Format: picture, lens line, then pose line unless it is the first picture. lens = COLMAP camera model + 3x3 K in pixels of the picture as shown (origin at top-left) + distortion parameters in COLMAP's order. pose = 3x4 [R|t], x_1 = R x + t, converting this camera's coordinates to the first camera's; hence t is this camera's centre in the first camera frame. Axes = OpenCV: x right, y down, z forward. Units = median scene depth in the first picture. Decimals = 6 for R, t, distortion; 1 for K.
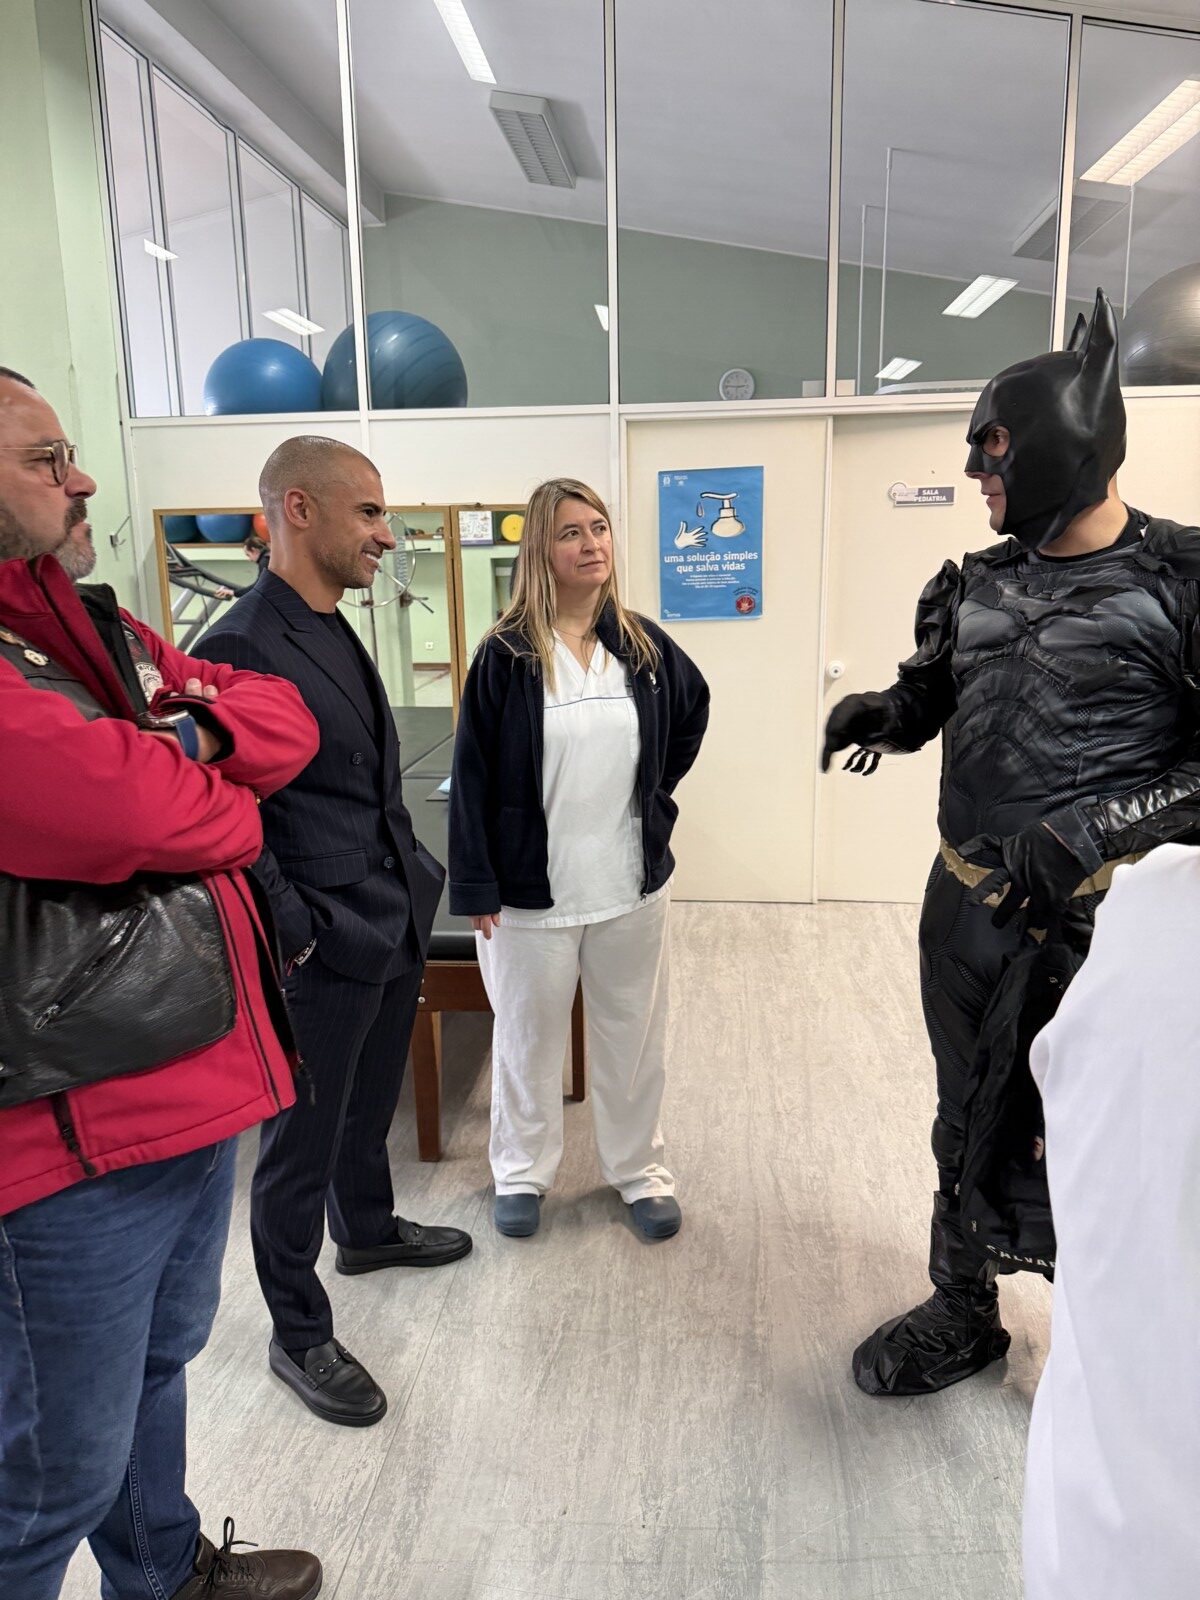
lens RADIAL K [[1140.0, 0, 572.0], [0, 1140.0, 814.6], [0, 0, 1]] dist [0.023563, -0.038956]
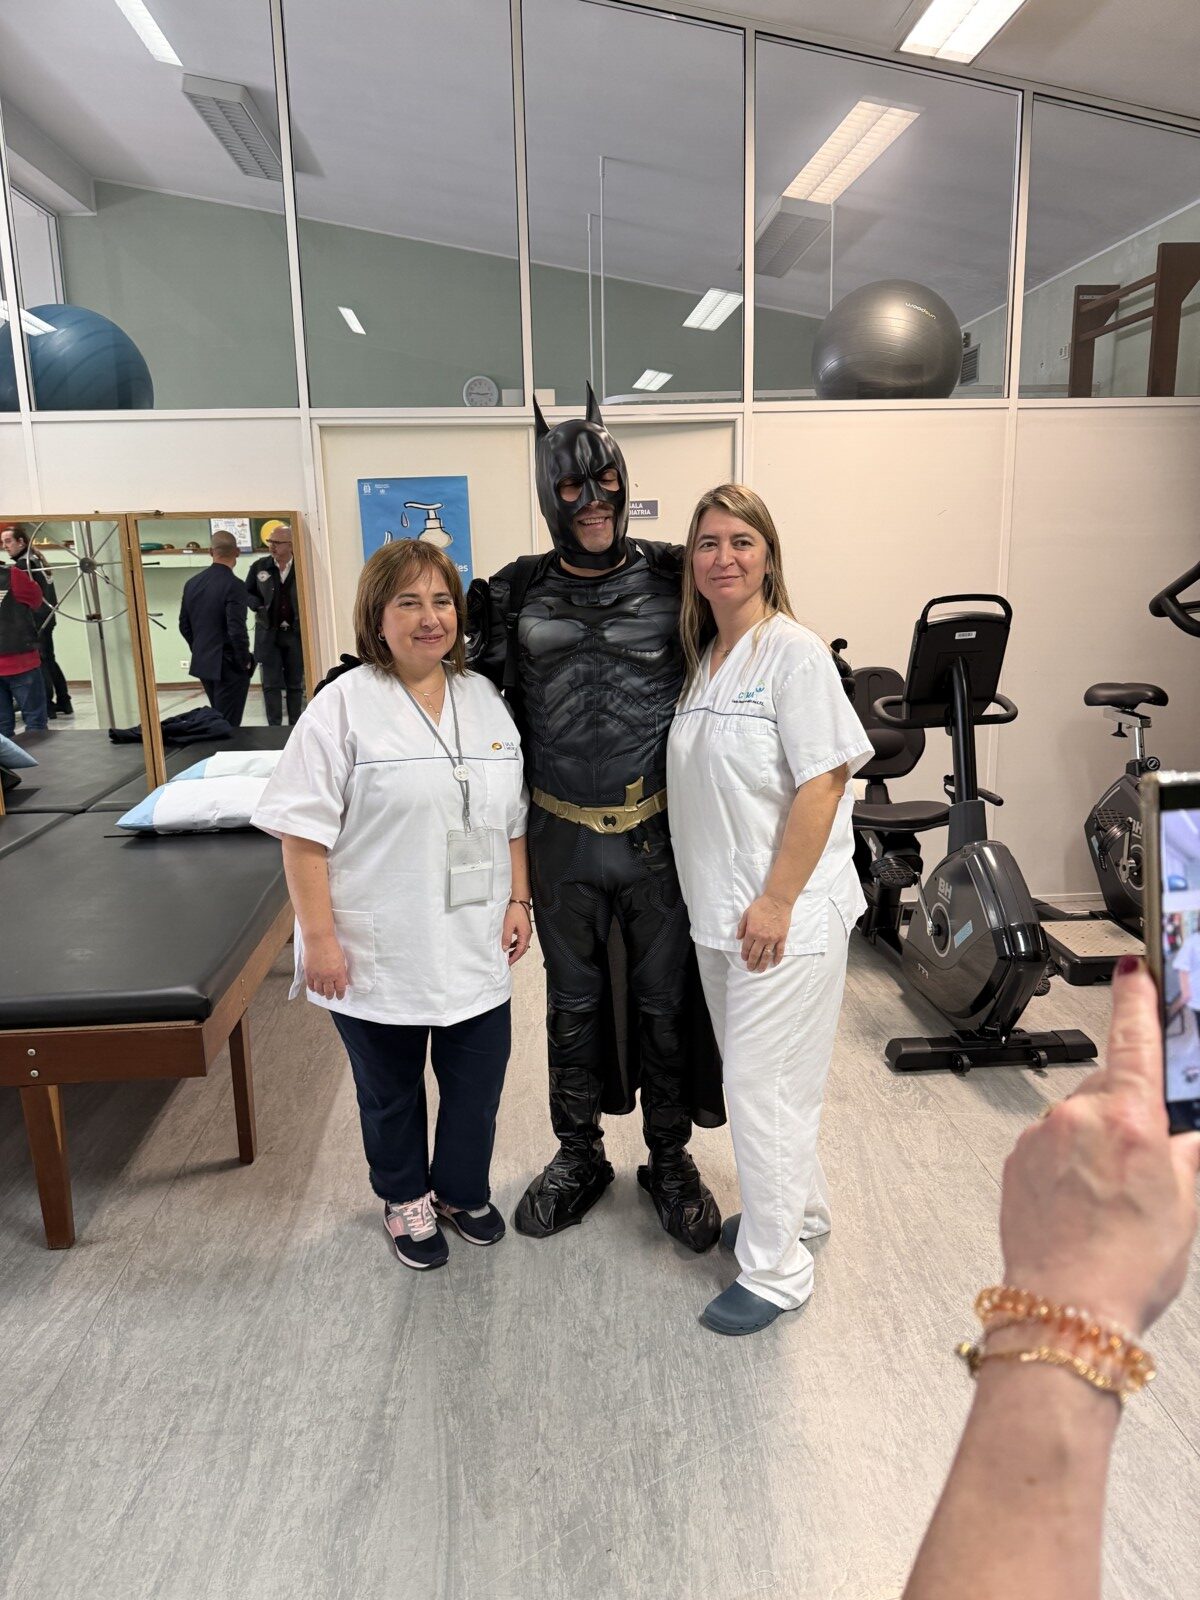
lens RADIAL K [[1140.0, 0, 587.0], [0, 1140.0, 817.4], [0, 0, 1]] dist [0.023563, -0.038956]
pose [[0.984873, -0.042771, 0.167917, 0.093338], [0.043378, 0.999059, 0.000051, -0.010097], [-0.167761, 0.007234, 0.985801, 0.029196]]
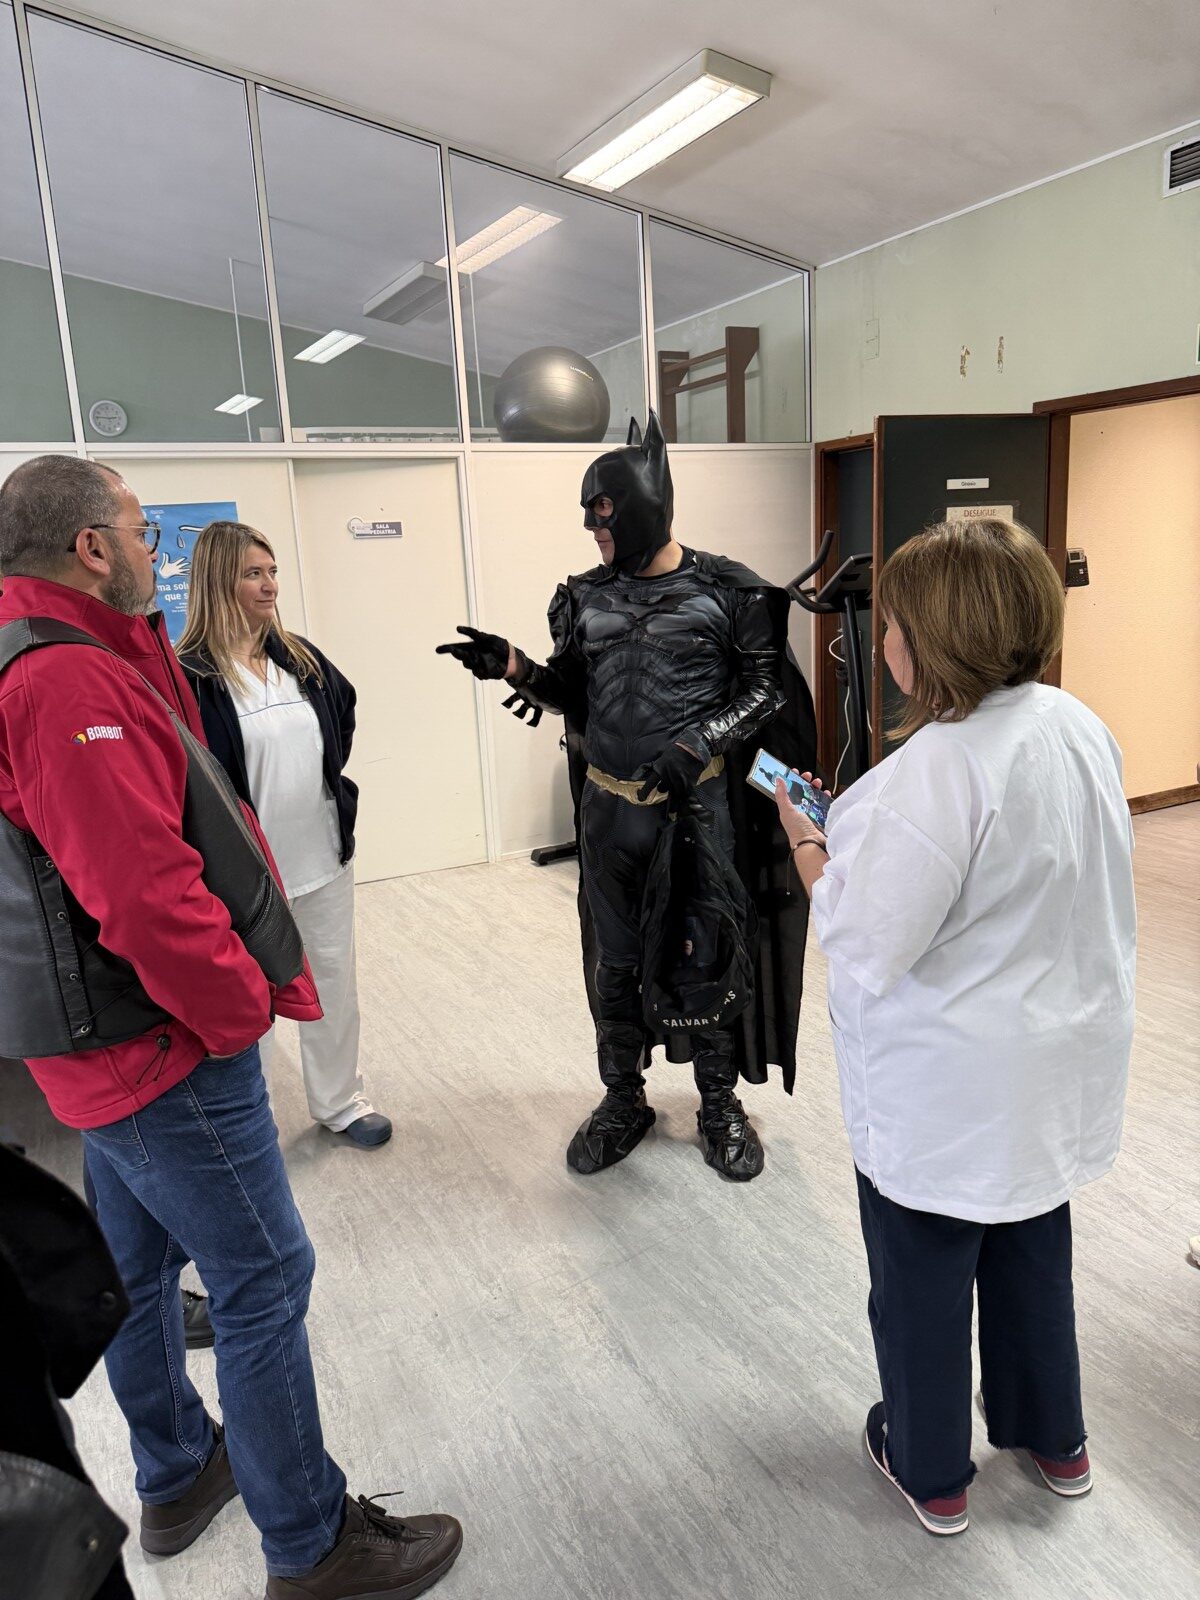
lens RADIAL K [[1140.0, 0, 607.9], [0, 1140.0, 823.2], [0, 0, 1]] dist [0.023563, -0.038956]
pose [[0.816358, -0.153911, 0.556660, -0.199324], [0.159435, 0.986441, 0.038925, 0.014407], [-0.555103, 0.056975, 0.829828, -0.092671]]
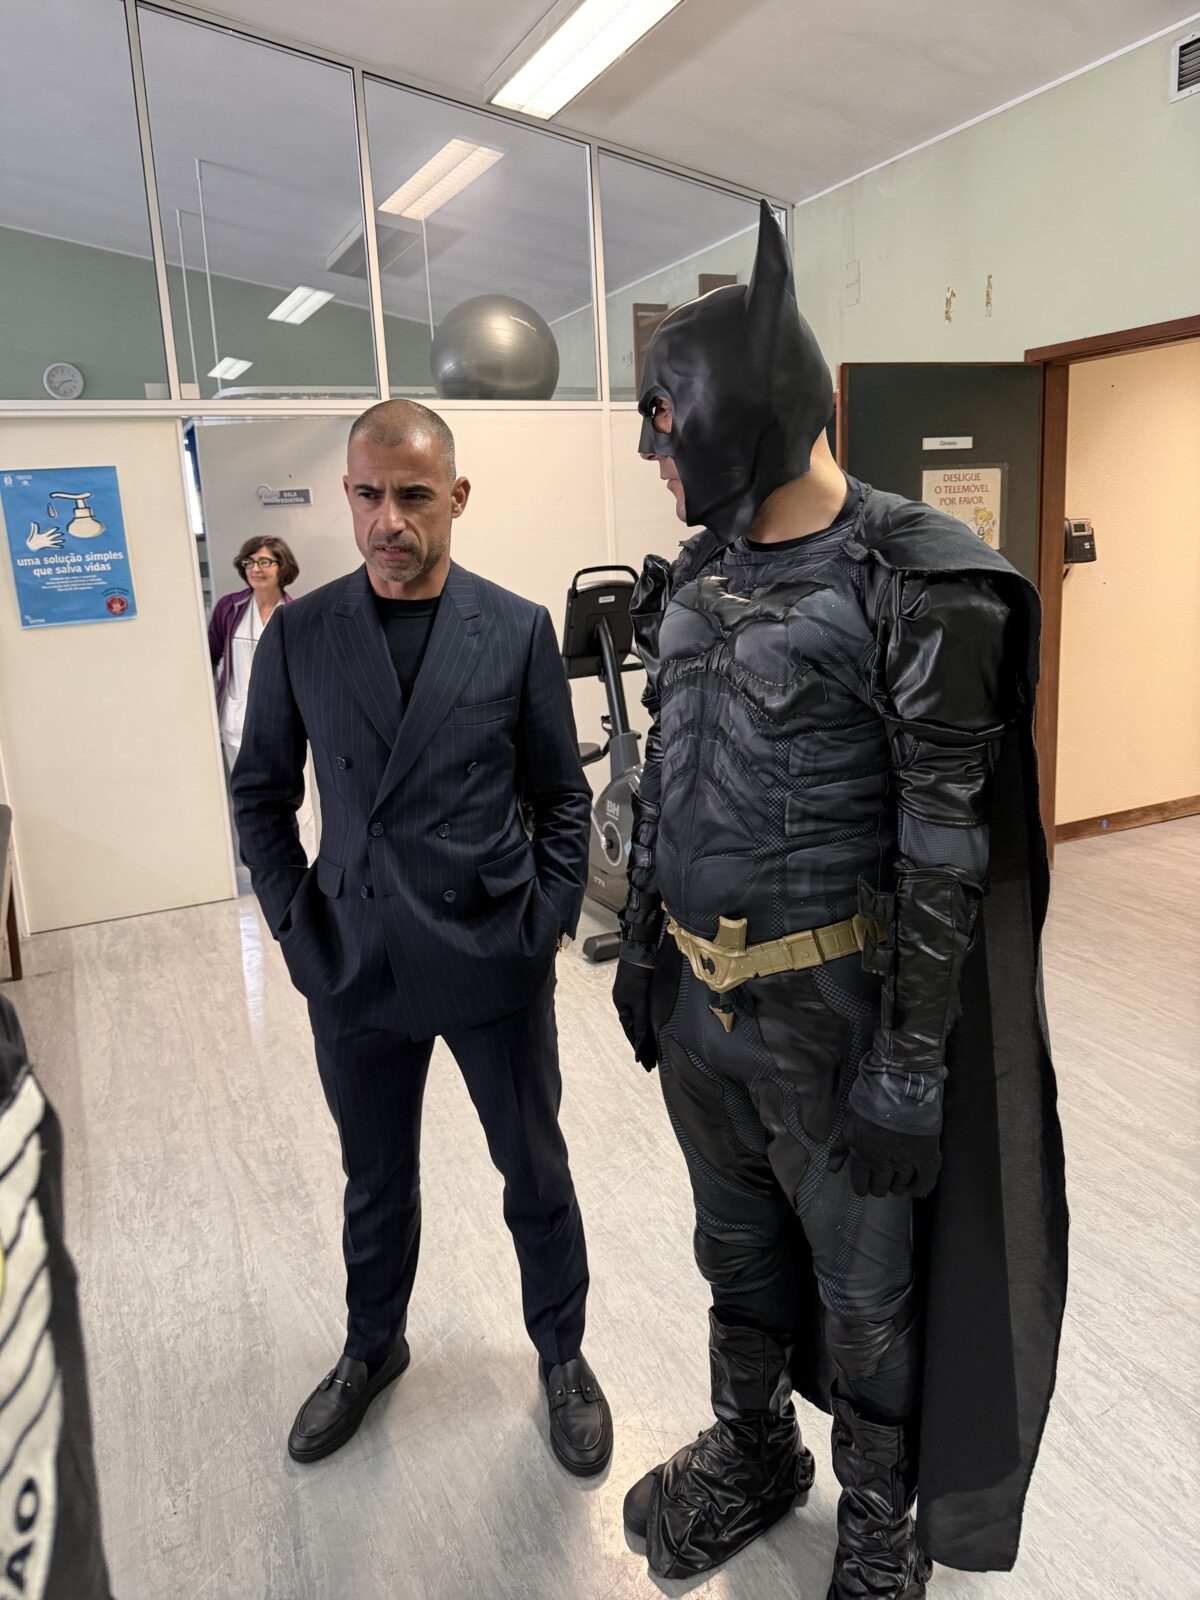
lens RADIAL K [[1140.0, 0, 600.3], [0, 1140.0, 777.8], [0, 0, 1]] dist [0.023563, -0.038956]
pose [[0.847936, -0.135121, 0.512588, -0.019380], [0.147158, 0.988962, 0.017263, 0.005488], [-0.509263, 0.060794, 0.858461, -0.041593]]
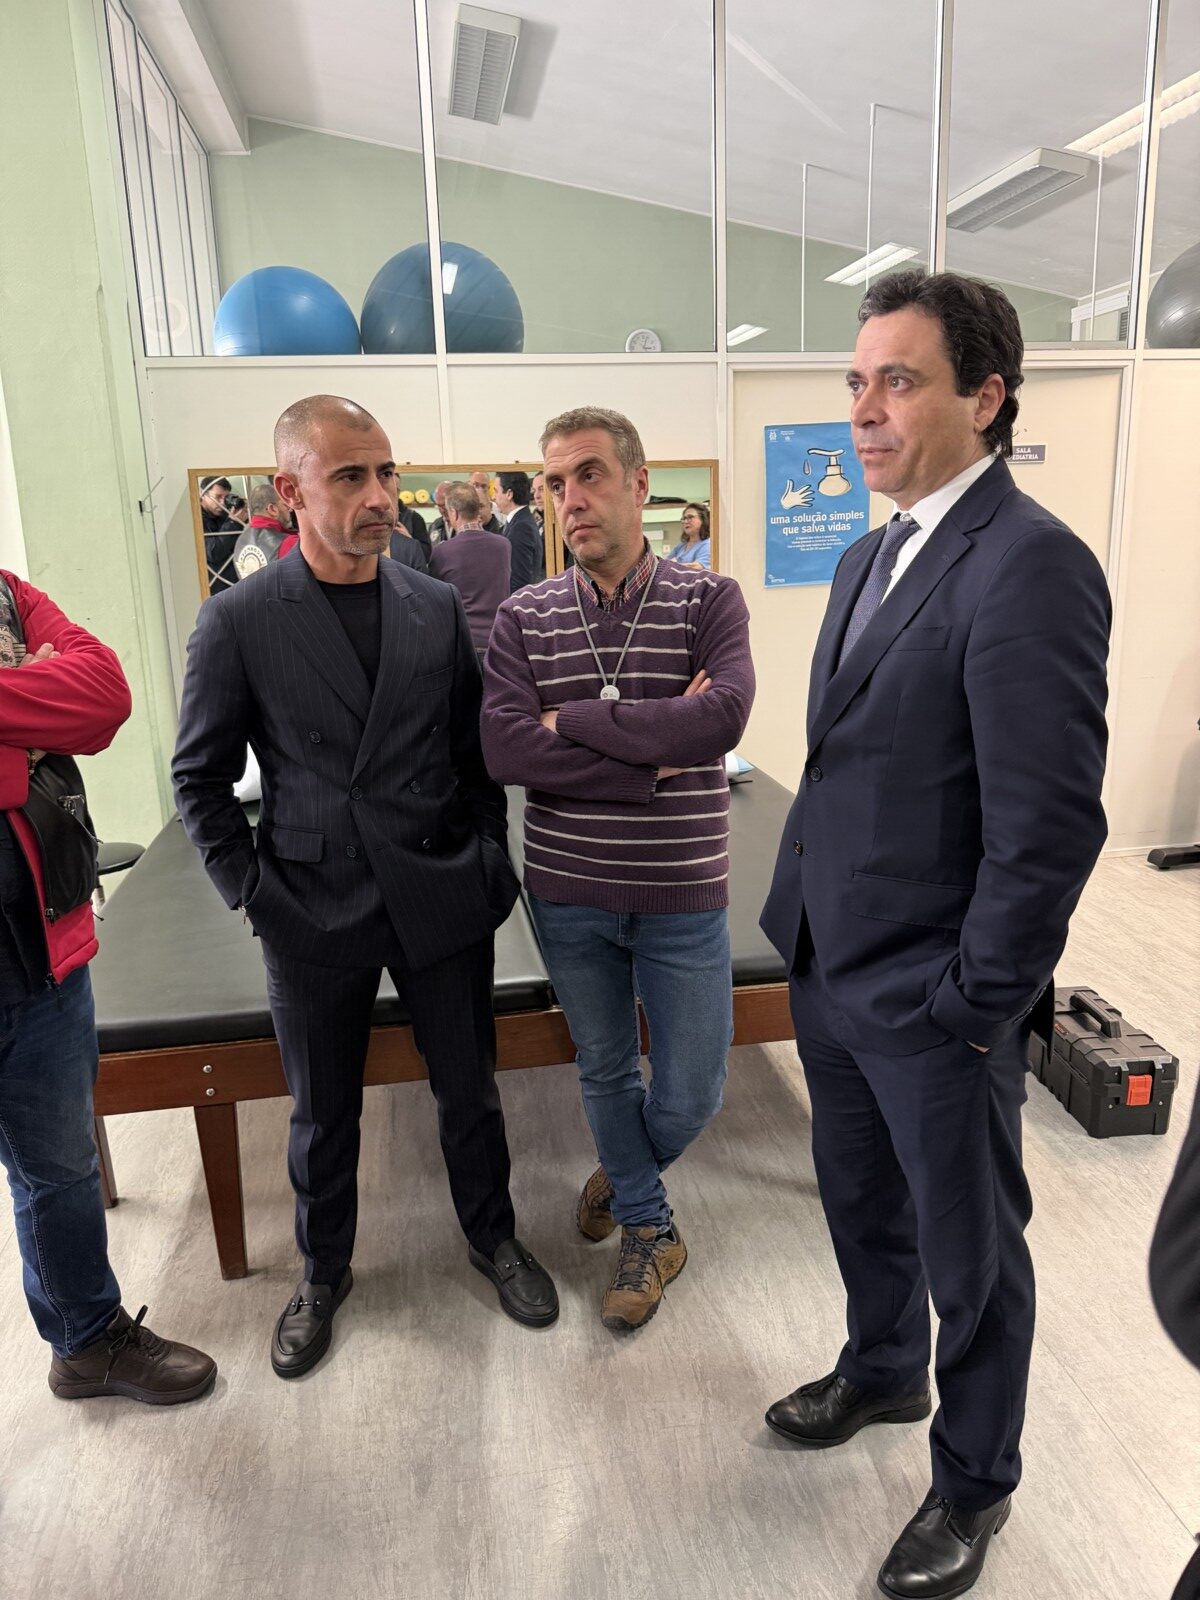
lens RADIAL K [[1140.0, 0, 597.6], [0, 1140.0, 788.8], [0, 0, 1]] dist [0.023563, -0.038956]
pose [[0.959586, -0.080175, 0.269752, -0.333111], [0.079259, 0.996751, 0.014306, -0.030569], [-0.270022, 0.007652, 0.962824, 0.144807]]
